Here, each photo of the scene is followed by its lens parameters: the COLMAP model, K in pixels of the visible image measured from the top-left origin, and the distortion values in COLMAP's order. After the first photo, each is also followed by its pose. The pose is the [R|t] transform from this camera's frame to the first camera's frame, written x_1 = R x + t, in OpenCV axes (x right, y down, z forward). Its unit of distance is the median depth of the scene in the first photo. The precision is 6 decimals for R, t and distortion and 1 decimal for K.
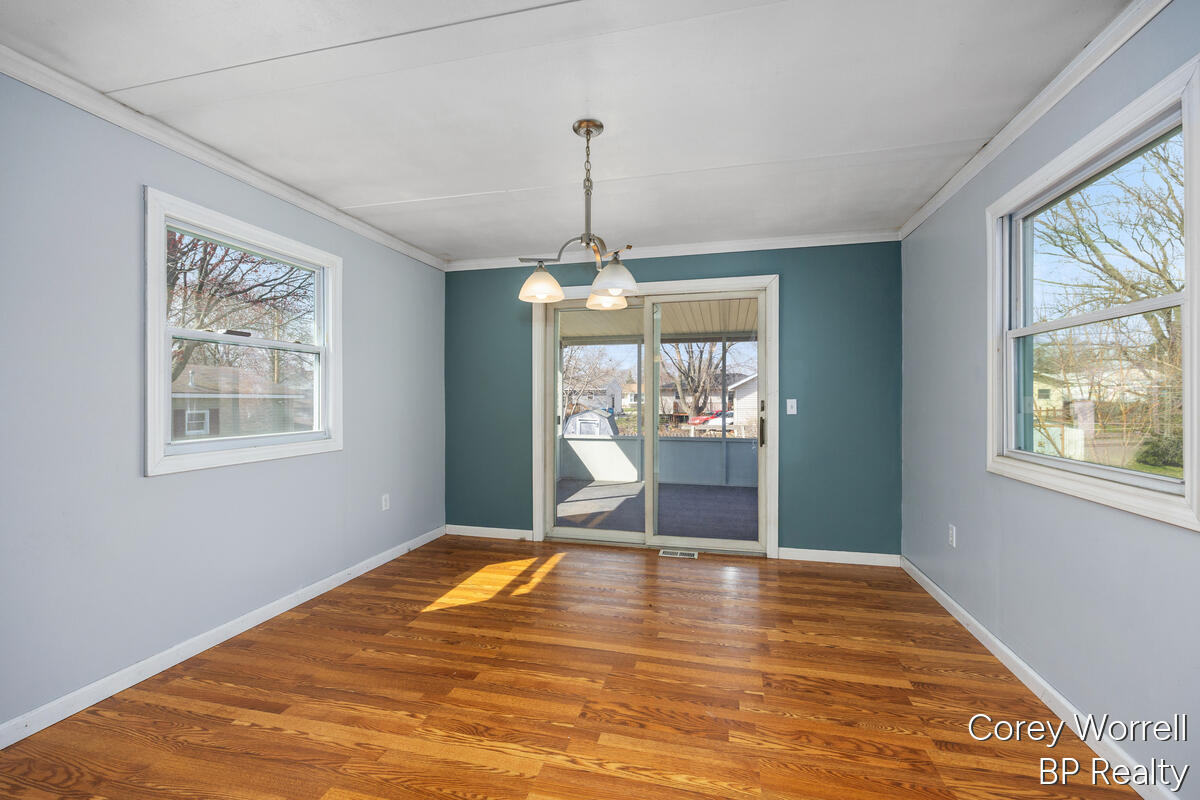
lens RADIAL K [[506.3, 0, 600.6], [0, 506.3, 400.0], [0, 0, 1]] dist [0.015344, -0.000213]
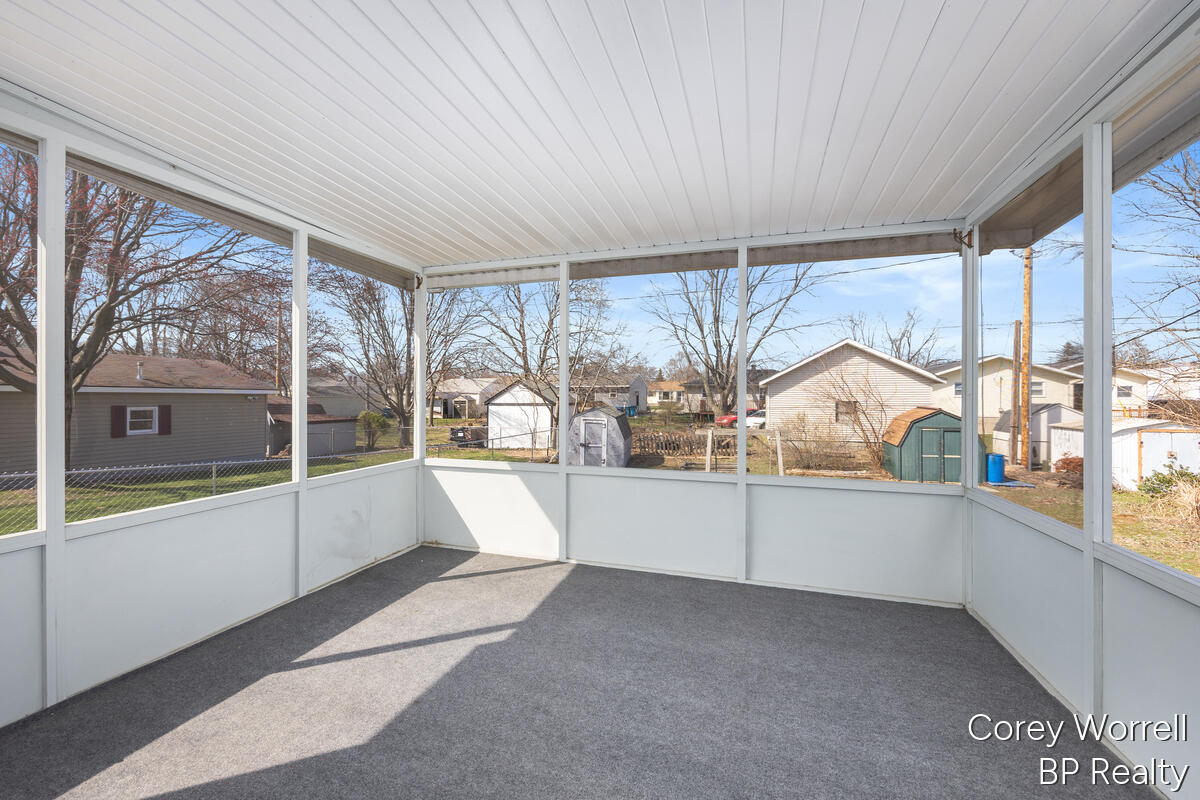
lens RADIAL K [[506.3, 0, 605.8], [0, 506.3, 396.3], [0, 0, 1]] dist [0.015344, -0.000213]
pose [[0.998794, 0.002039, -0.049050, 0.019088], [-0.002209, 0.999992, -0.003405, 0.001219], [0.049043, 0.003509, 0.998791, 0.071772]]
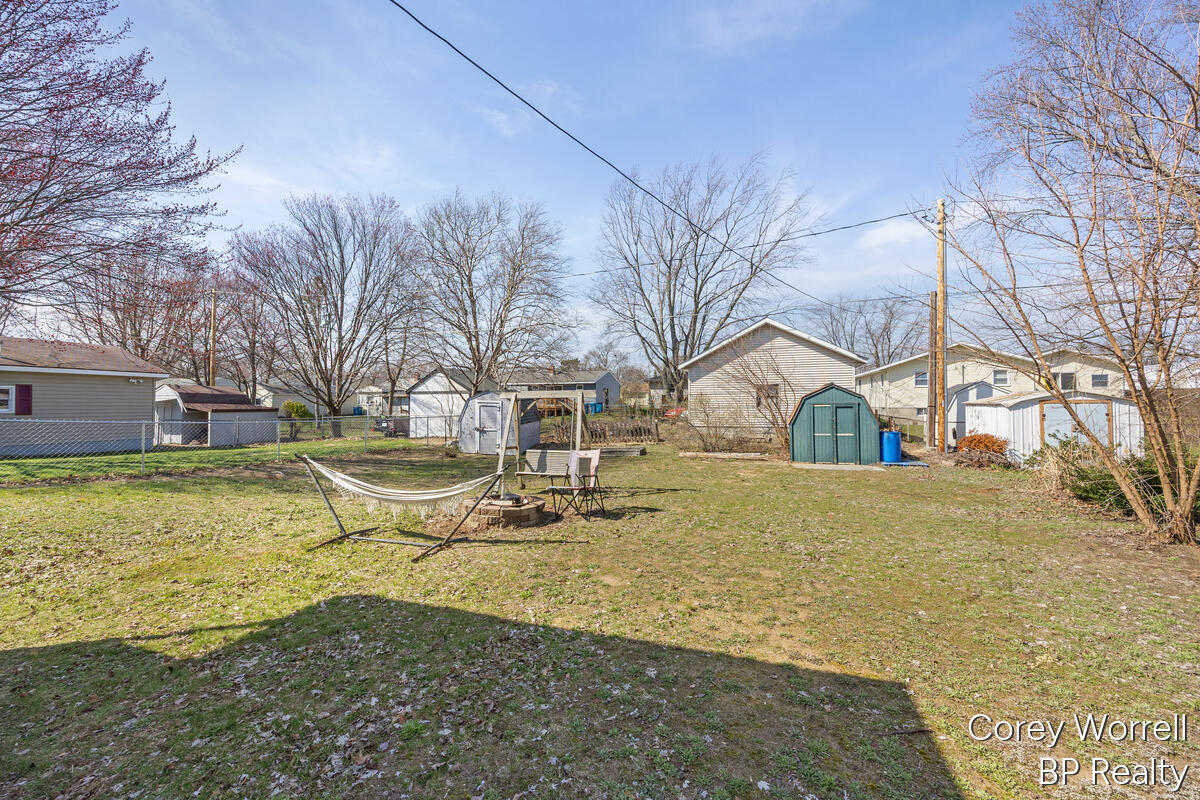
lens RADIAL K [[506.3, 0, 594.1], [0, 506.3, 398.3], [0, 0, 1]] dist [0.015344, -0.000213]
pose [[0.996429, -0.002755, -0.084394, 0.116921], [0.001807, 0.999935, -0.011301, 0.023233], [0.084419, 0.011108, 0.996368, 0.101534]]
